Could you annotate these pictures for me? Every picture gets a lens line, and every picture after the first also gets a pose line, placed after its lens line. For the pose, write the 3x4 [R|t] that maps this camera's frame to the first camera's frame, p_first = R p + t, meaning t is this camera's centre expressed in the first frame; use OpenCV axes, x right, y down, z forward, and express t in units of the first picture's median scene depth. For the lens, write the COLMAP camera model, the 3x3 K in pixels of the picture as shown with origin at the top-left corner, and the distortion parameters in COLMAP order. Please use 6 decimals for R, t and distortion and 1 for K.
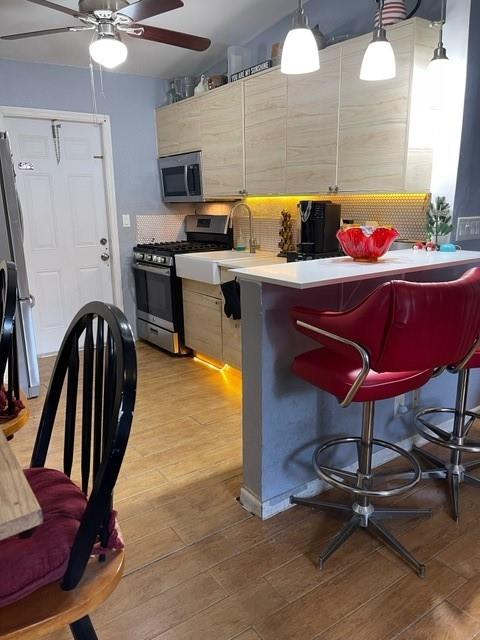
lens RADIAL K [[486.9, 0, 240.8], [0, 486.9, 320.9], [0, 0, 1]] dist [0.060592, -0.074278]
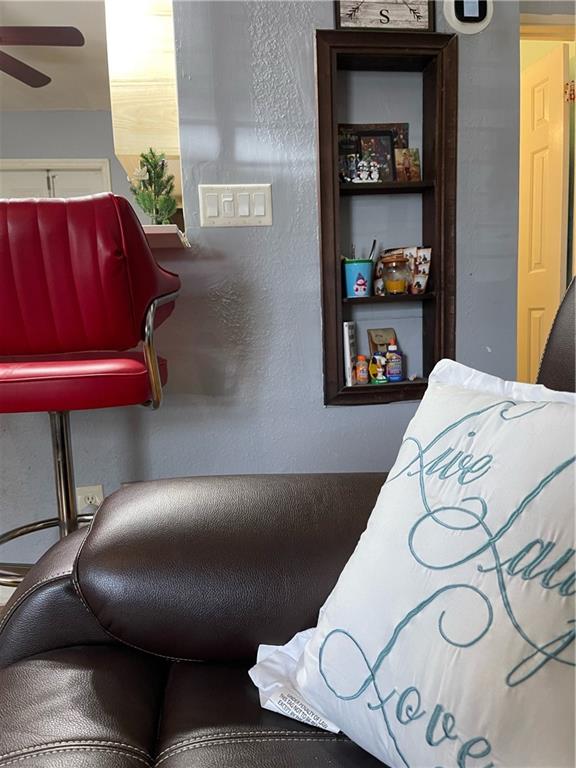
lens RADIAL K [[584.3, 0, 293.2], [0, 584.3, 386.7], [0, 0, 1]] dist [0.060592, -0.074278]
pose [[0.885951, 0.036538, -0.462337, 0.696279], [-0.089400, 0.991650, -0.092942, 0.061987], [0.455081, 0.123675, 0.881820, 0.382540]]
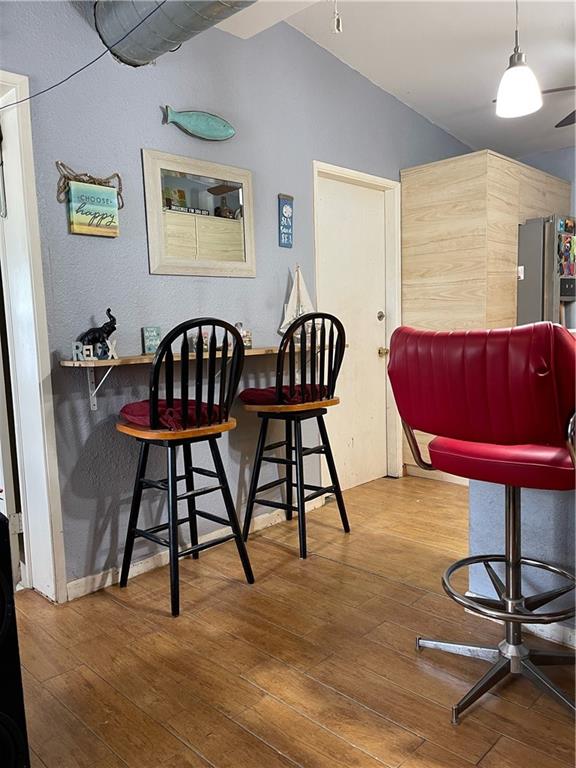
lens RADIAL K [[584.3, 0, 293.1], [0, 584.3, 389.5], [0, 0, 1]] dist [0.060592, -0.074278]
pose [[0.191606, 0.119071, -0.974222, 0.657472], [-0.211921, 0.974218, 0.077391, -0.001136], [0.958320, 0.191630, 0.211900, 0.266149]]
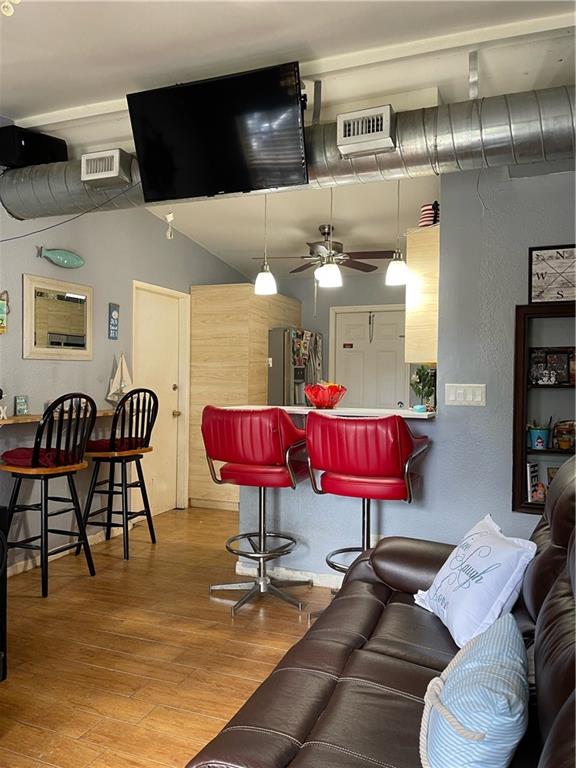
lens RADIAL K [[584.3, 0, 287.8], [0, 584.3, 381.7], [0, 0, 1]] dist [0.060592, -0.074278]
pose [[0.548361, 0.026283, -0.835828, 1.074055], [-0.221736, 0.968299, -0.115025, 0.009758], [0.806308, 0.248409, 0.536805, 0.017995]]
